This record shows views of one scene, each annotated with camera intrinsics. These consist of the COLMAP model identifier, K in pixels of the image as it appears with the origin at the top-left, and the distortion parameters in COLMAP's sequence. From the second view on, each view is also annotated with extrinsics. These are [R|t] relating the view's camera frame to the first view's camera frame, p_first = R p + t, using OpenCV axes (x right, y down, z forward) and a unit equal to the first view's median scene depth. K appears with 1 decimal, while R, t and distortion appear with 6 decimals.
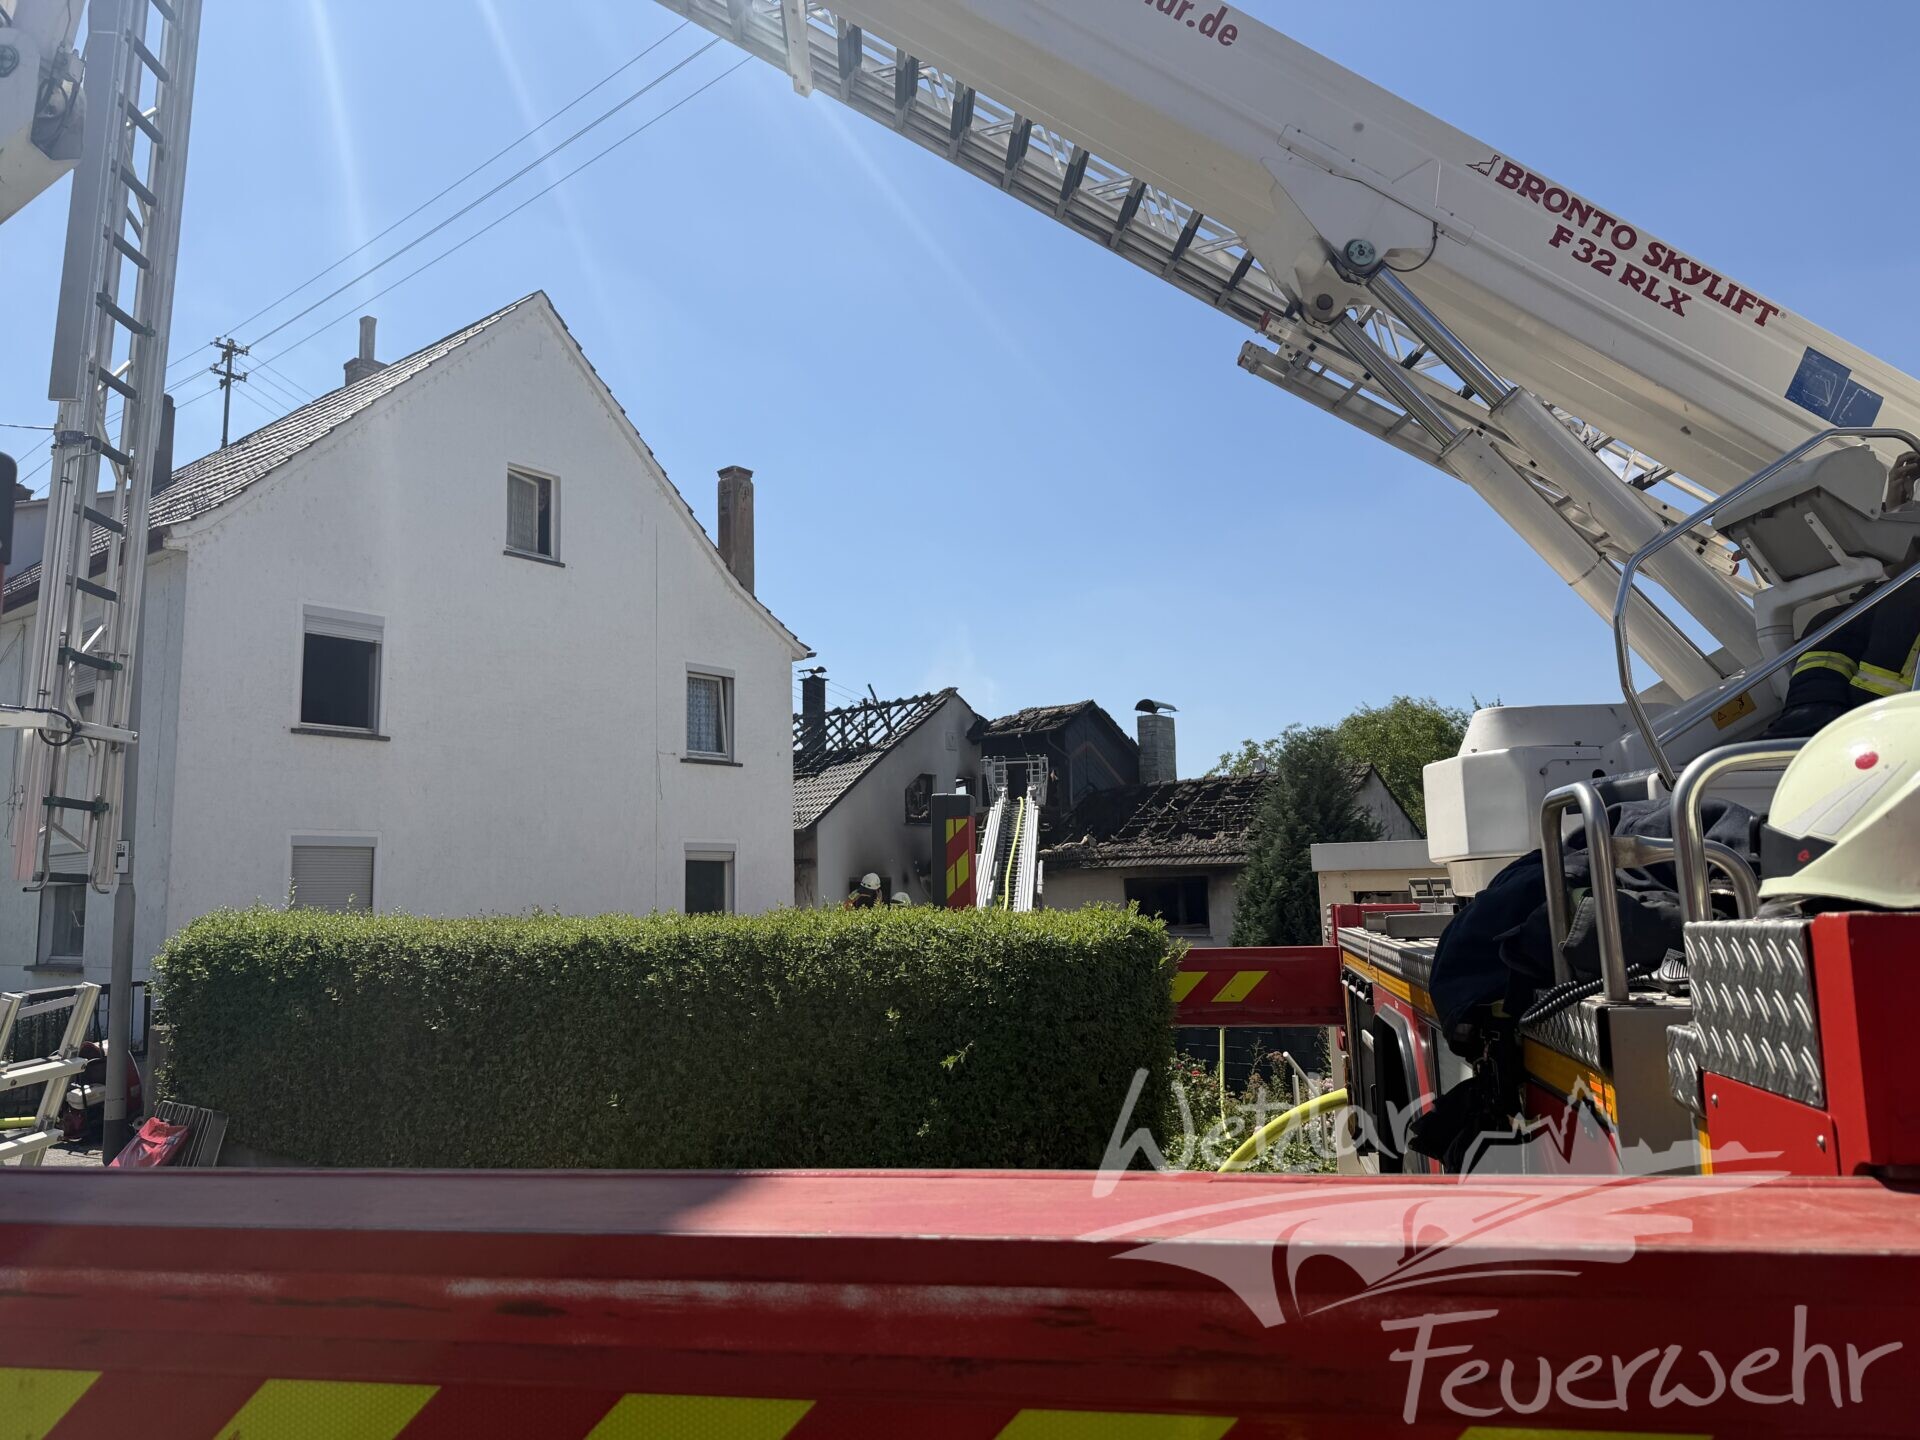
lens RADIAL K [[1332.5, 0, 960.0], [0, 1332.5, 720.0], [0, 0, 1]] dist [0.003861, 0.001200]
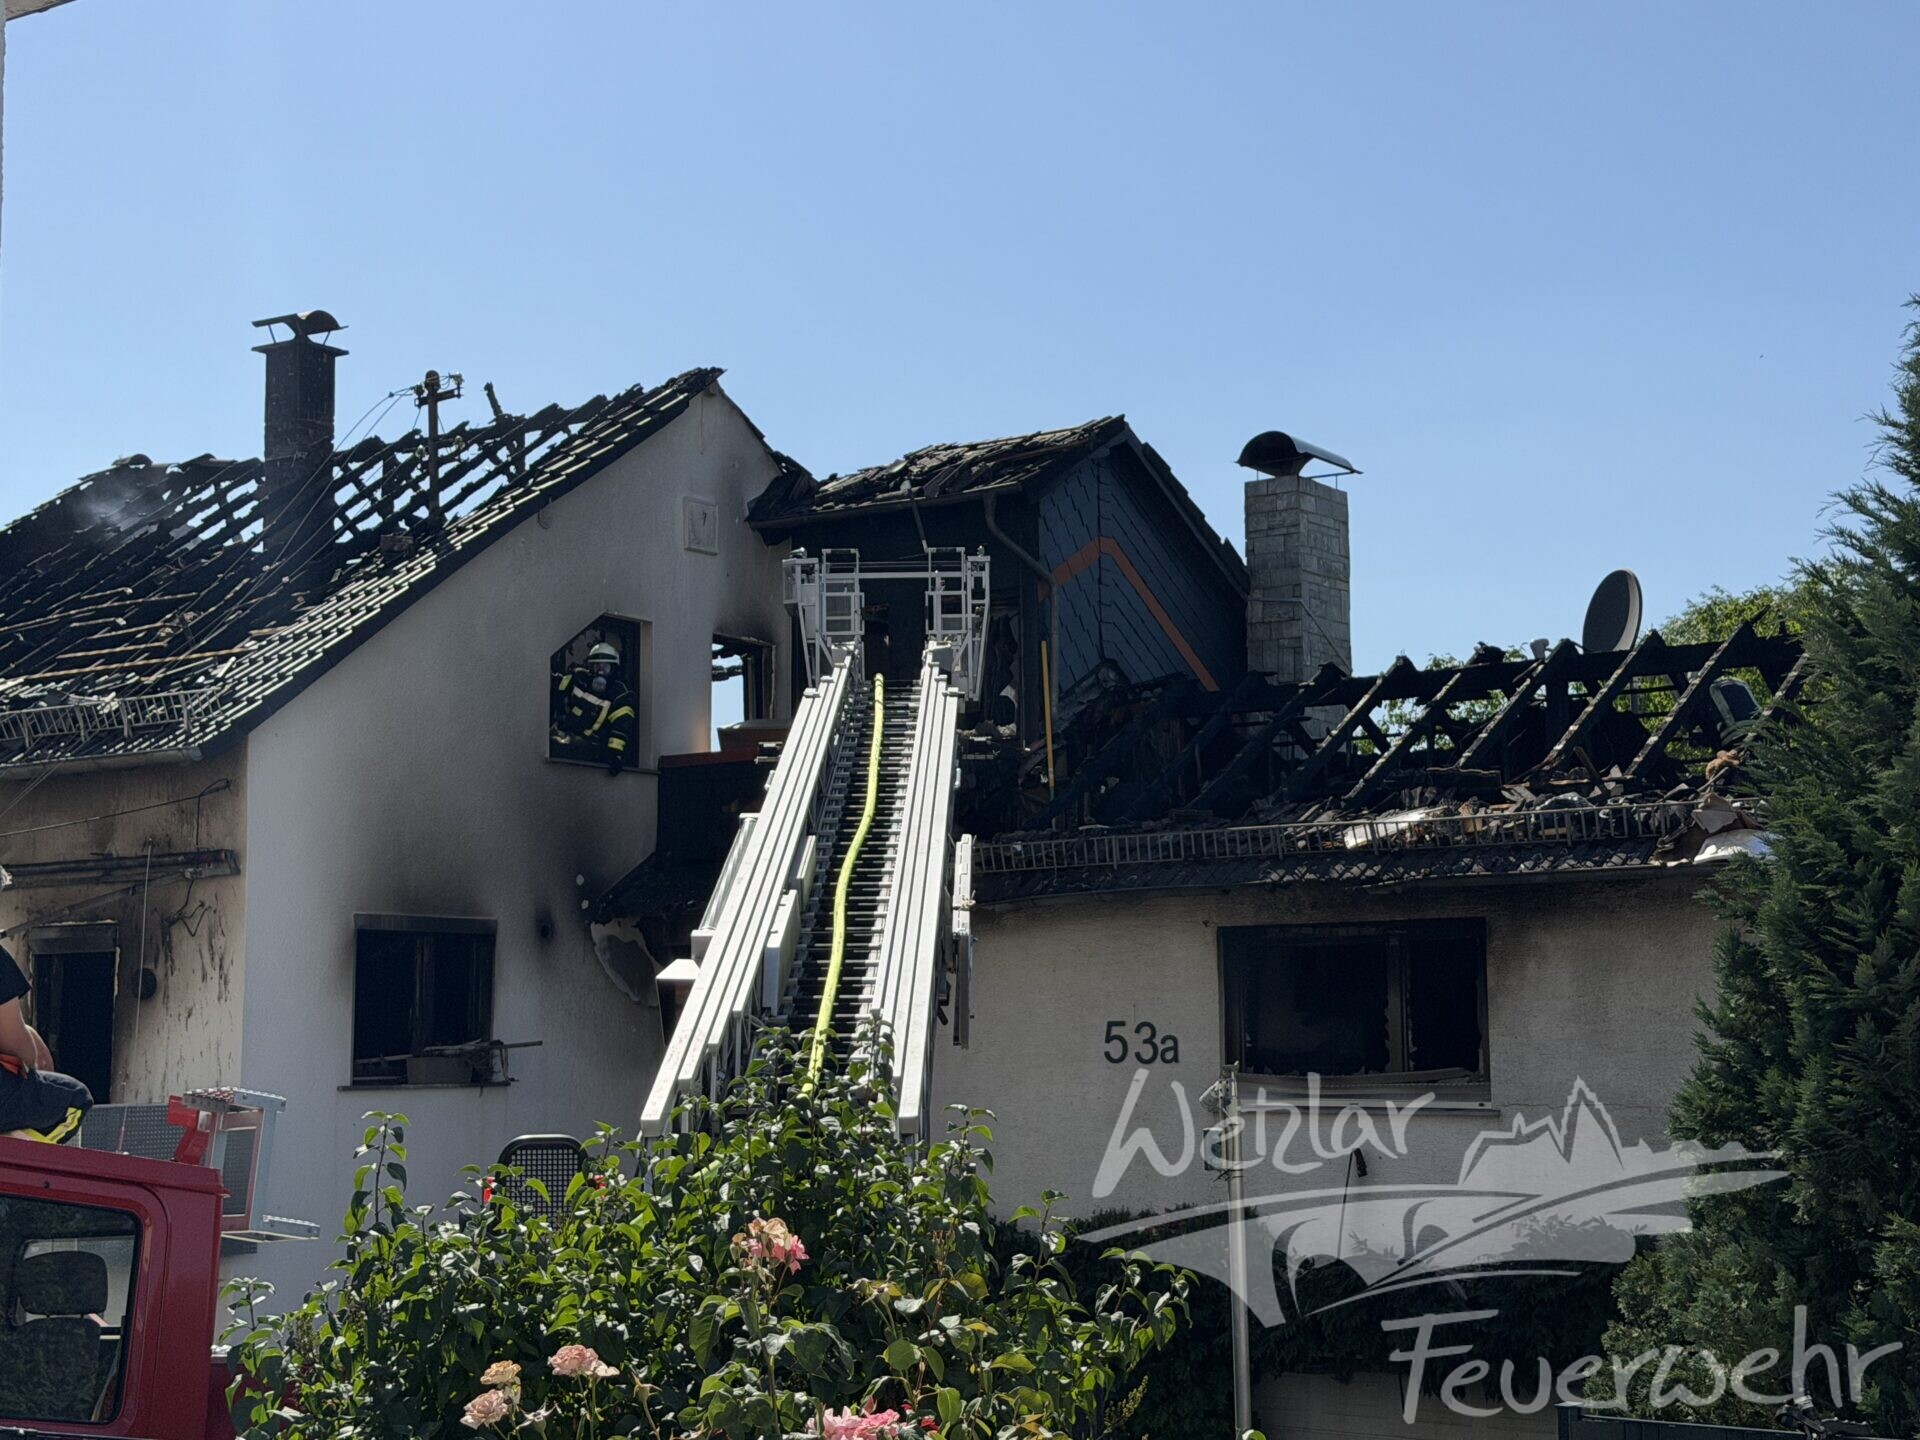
lens RADIAL K [[2791.5, 0, 960.0], [0, 2791.5, 720.0], [0, 0, 1]] dist [0.006678, -0.019856]
pose [[0.997911, 0.017584, 0.062162, 0.016261], [-0.018473, 0.999735, 0.013758, 0.054972], [-0.061904, -0.014877, 0.997971, 0.302364]]
